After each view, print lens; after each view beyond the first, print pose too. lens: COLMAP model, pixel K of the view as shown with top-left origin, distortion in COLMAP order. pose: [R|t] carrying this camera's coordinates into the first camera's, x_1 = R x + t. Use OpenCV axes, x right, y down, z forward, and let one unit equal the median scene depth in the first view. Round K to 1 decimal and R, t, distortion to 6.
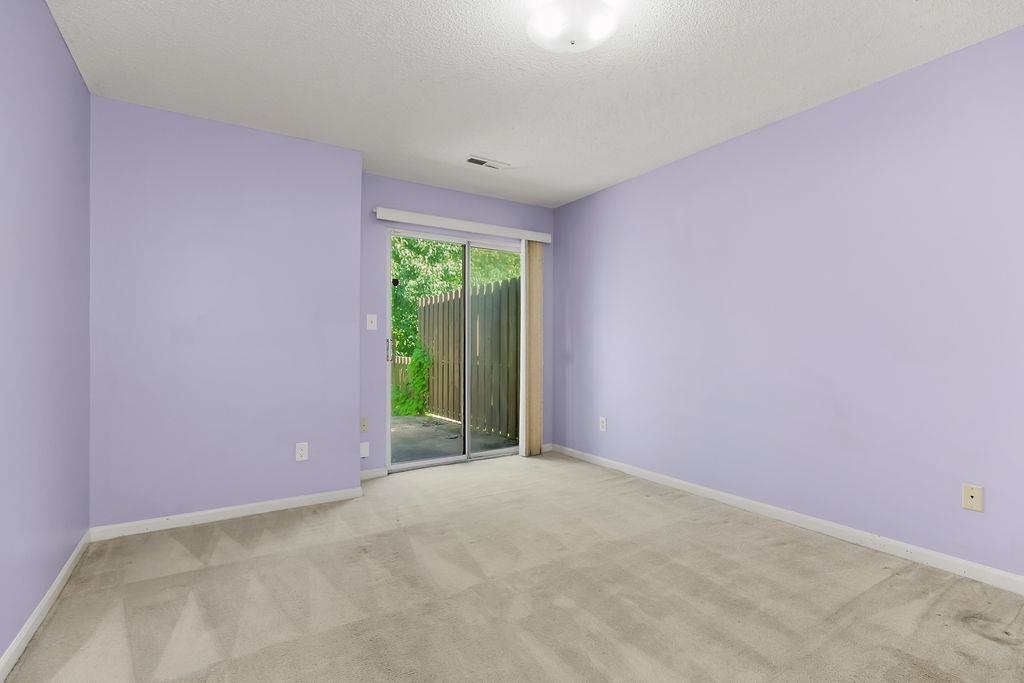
lens RADIAL K [[478.7, 0, 518.4], [0, 478.7, 336.7], [0, 0, 1]] dist [-0.000936, 0.000167]
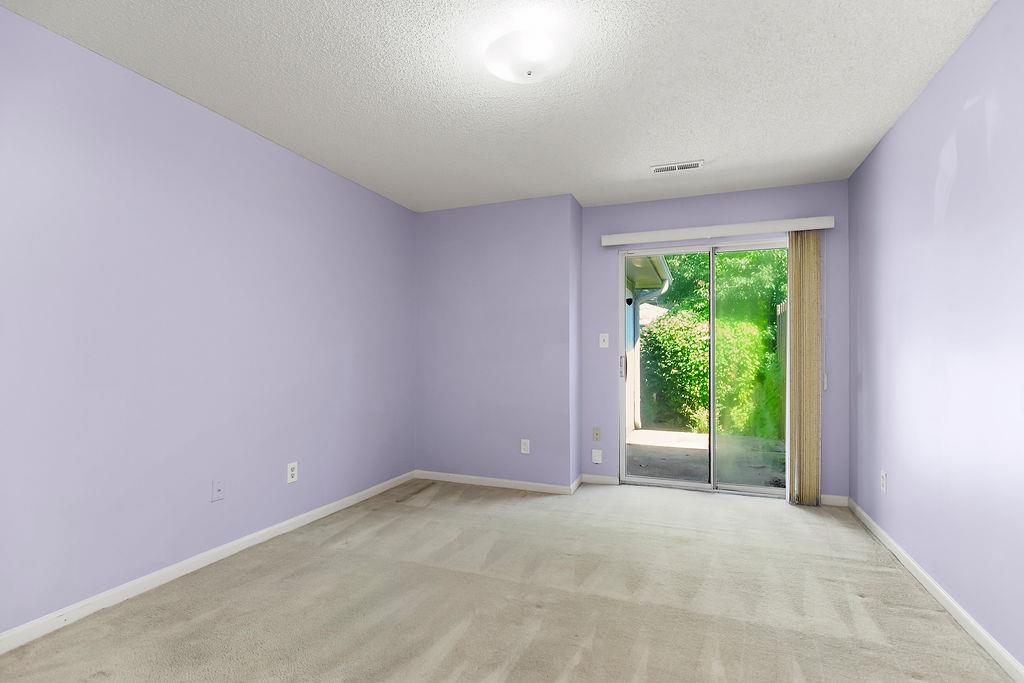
lens RADIAL K [[477.4, 0, 512.0], [0, 477.4, 341.5], [0, 0, 1]] dist [0.000770, 0.000207]
pose [[0.597585, -0.019019, -0.801580, 0.466348], [0.011716, 0.999819, -0.014988, -0.015385], [0.801720, -0.000435, 0.597699, 0.189386]]
